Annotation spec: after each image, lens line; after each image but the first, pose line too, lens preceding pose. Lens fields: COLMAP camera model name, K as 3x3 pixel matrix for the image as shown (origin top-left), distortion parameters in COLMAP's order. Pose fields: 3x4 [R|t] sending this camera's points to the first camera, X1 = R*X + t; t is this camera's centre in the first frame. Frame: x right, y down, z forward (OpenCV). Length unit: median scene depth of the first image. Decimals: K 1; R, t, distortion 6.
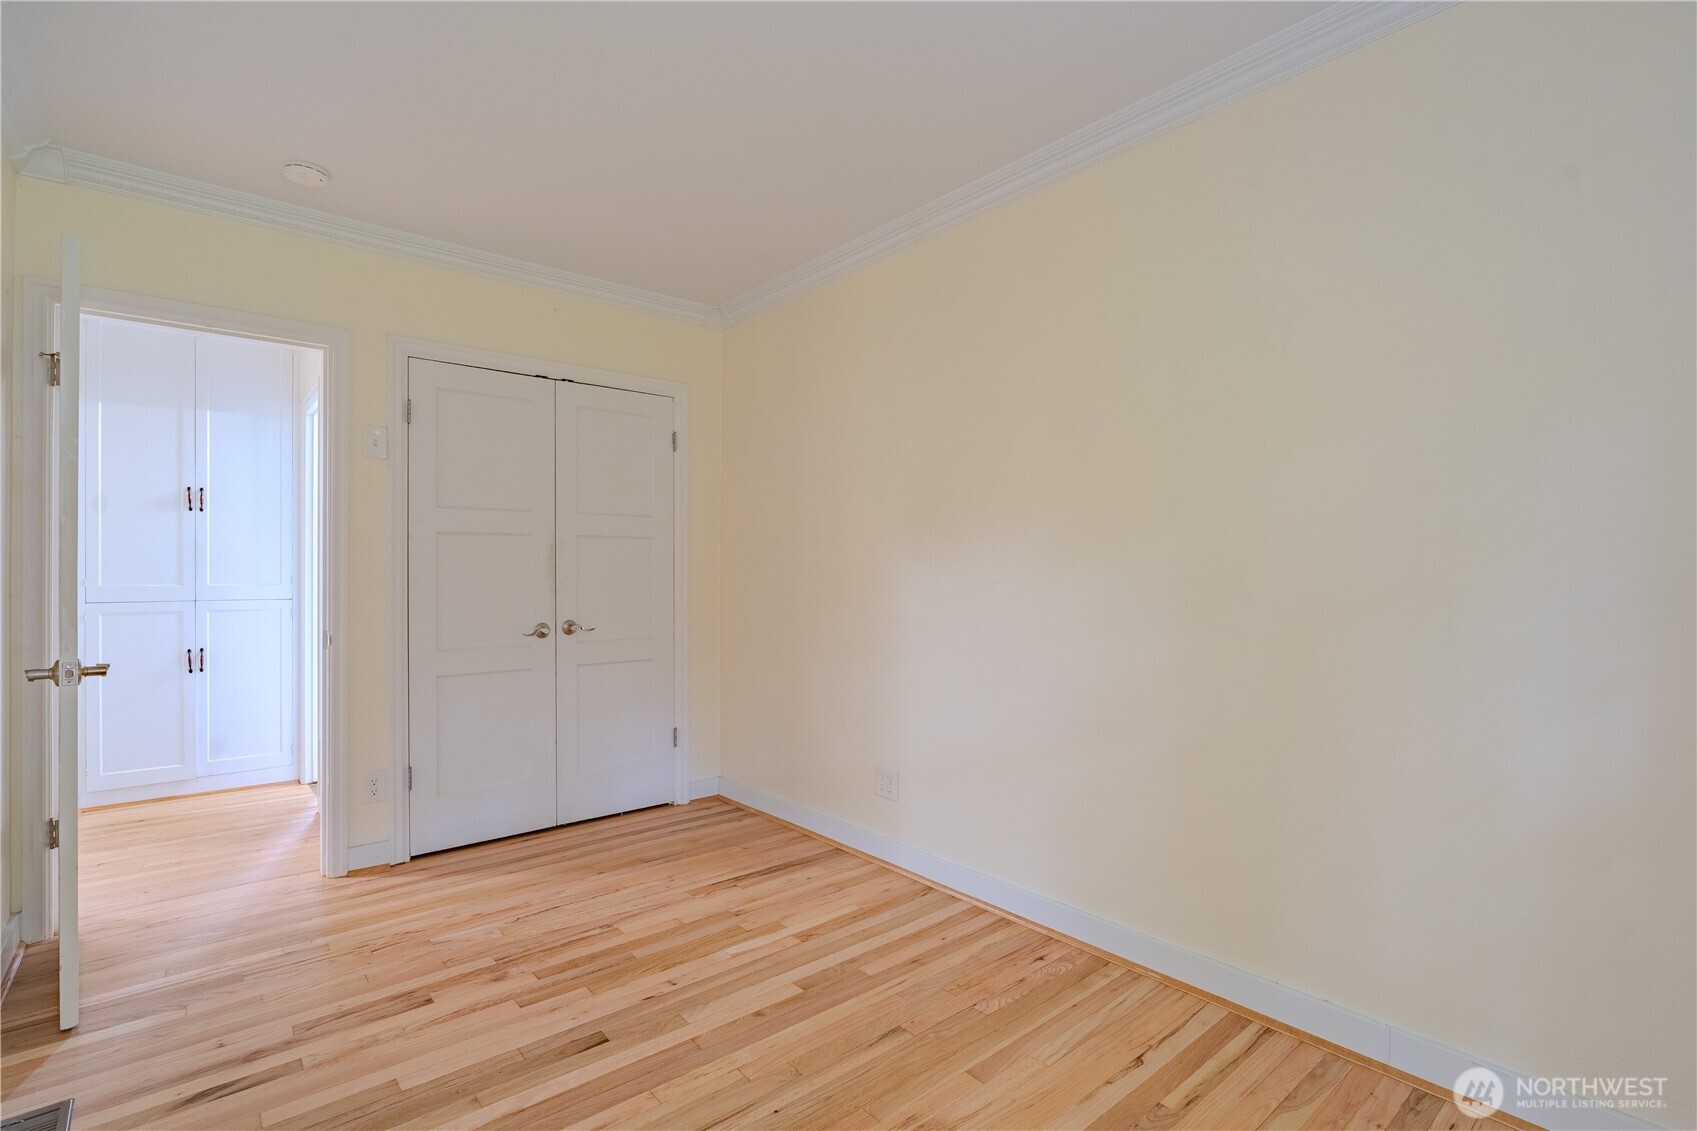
lens RADIAL K [[780.6, 0, 841.8], [0, 780.6, 568.3], [0, 0, 1]] dist [-0.000291, -0.000260]
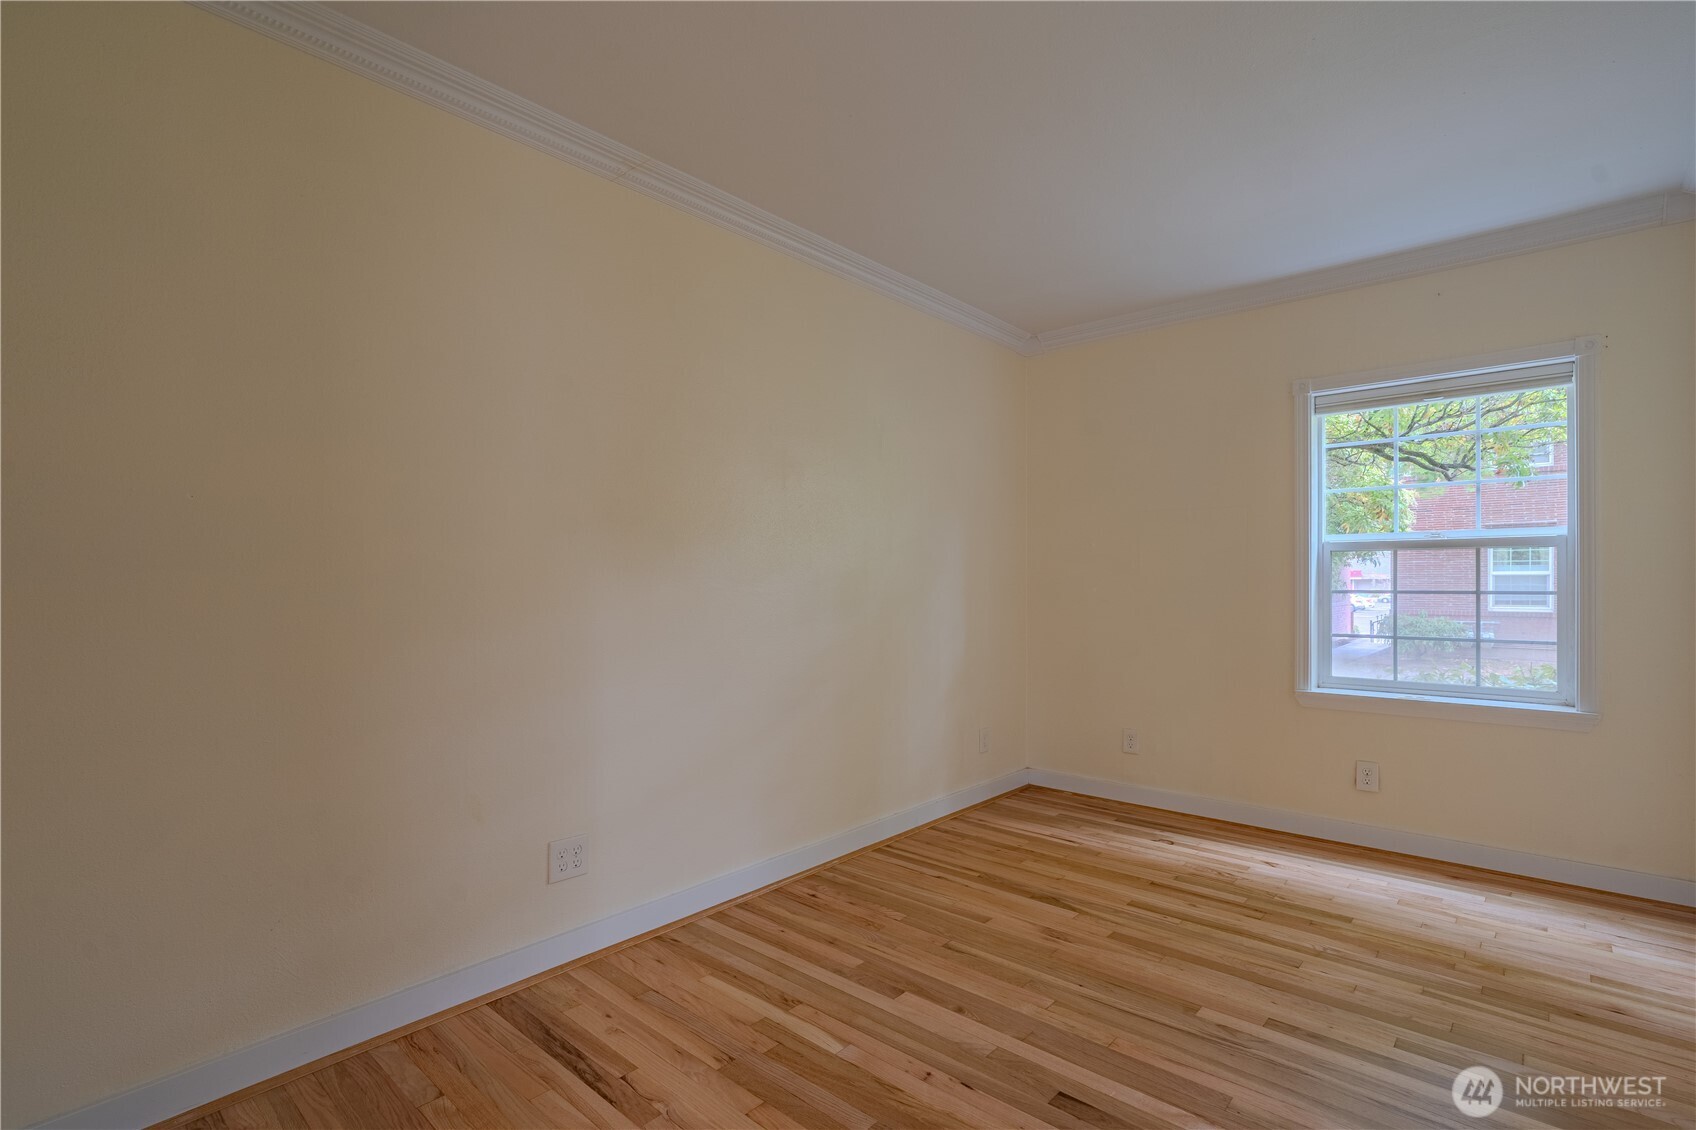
lens RADIAL K [[765.6, 0, 841.4], [0, 765.6, 569.6], [0, 0, 1]] dist [-0.001838, 0.000315]
pose [[-0.125104, 0.020097, 0.991940, -0.826643], [-0.006786, 0.999754, -0.021112, 0.017804], [-0.992120, -0.009372, -0.124937, 0.979389]]
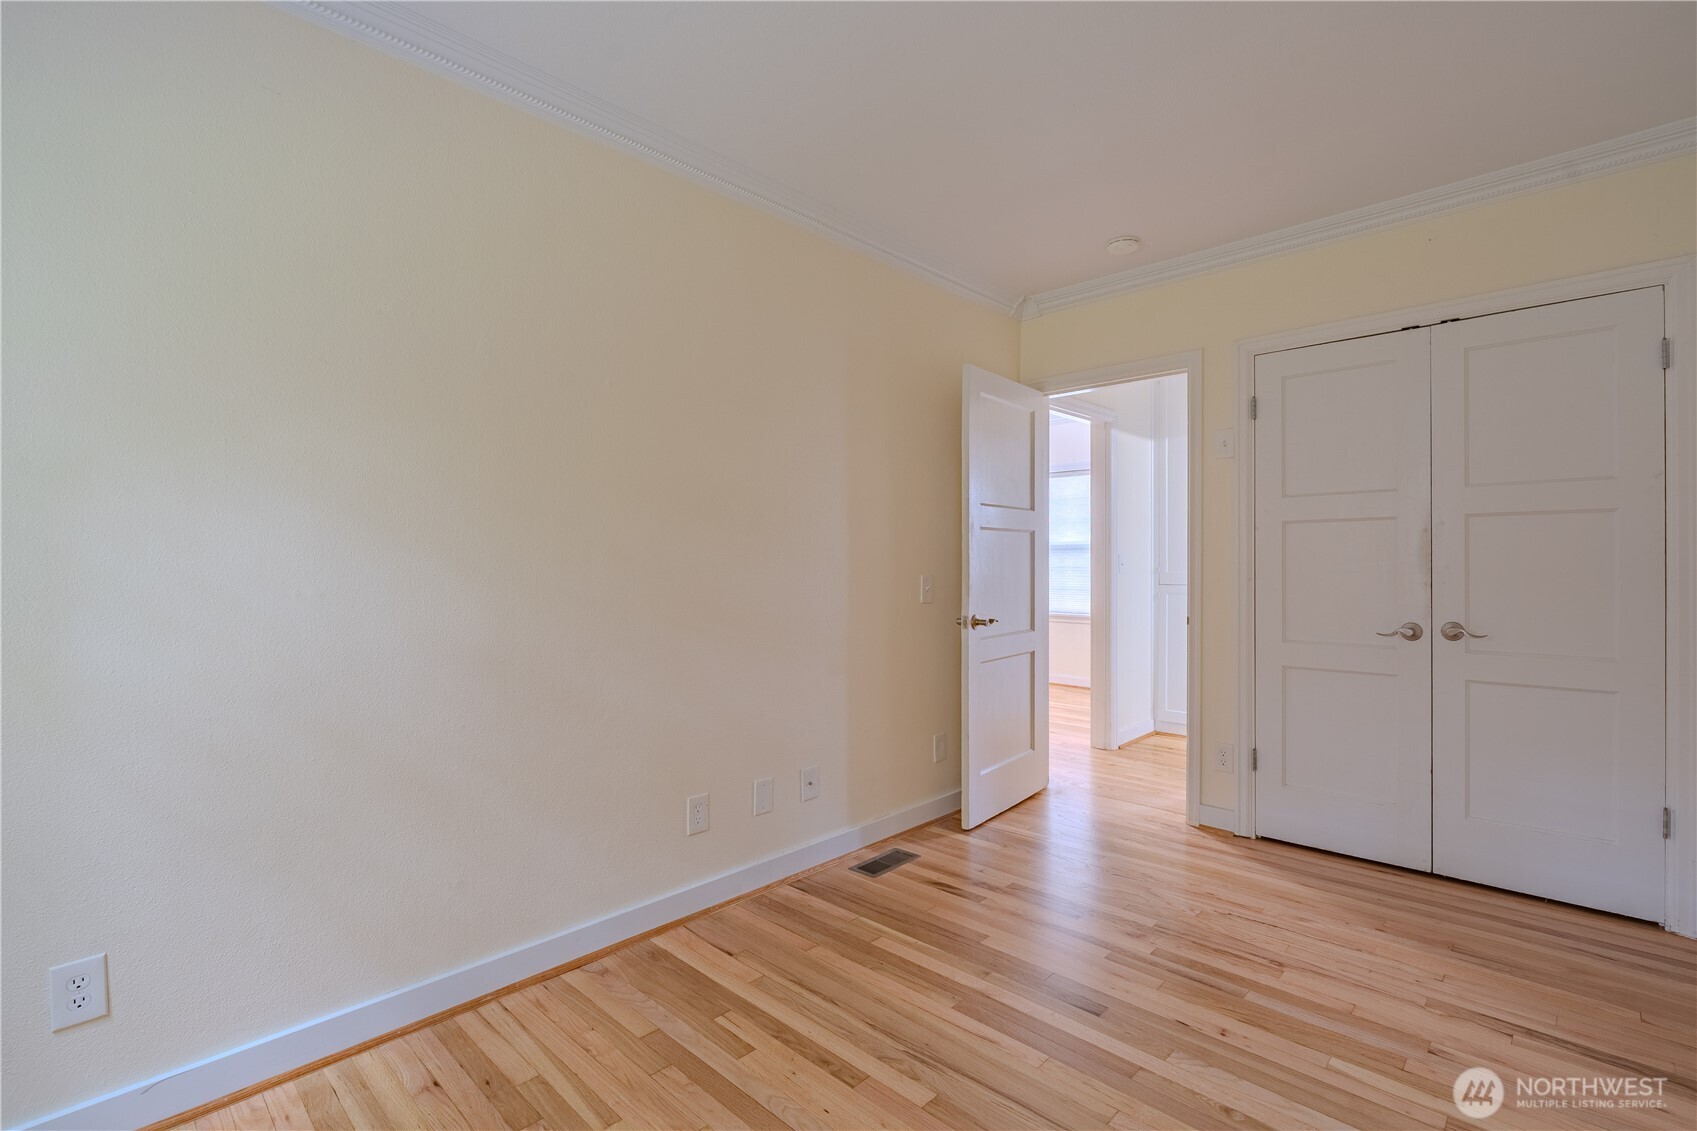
lens RADIAL K [[788.2, 0, 848.5], [0, 788.2, 565.5], [0, 0, 1]] dist [-0.001778, 0.000232]
pose [[0.106060, 0.001737, -0.994358, 0.504144], [0.008865, 0.999957, 0.002692, 0.001781], [0.994320, -0.009100, 0.106040, 0.405191]]
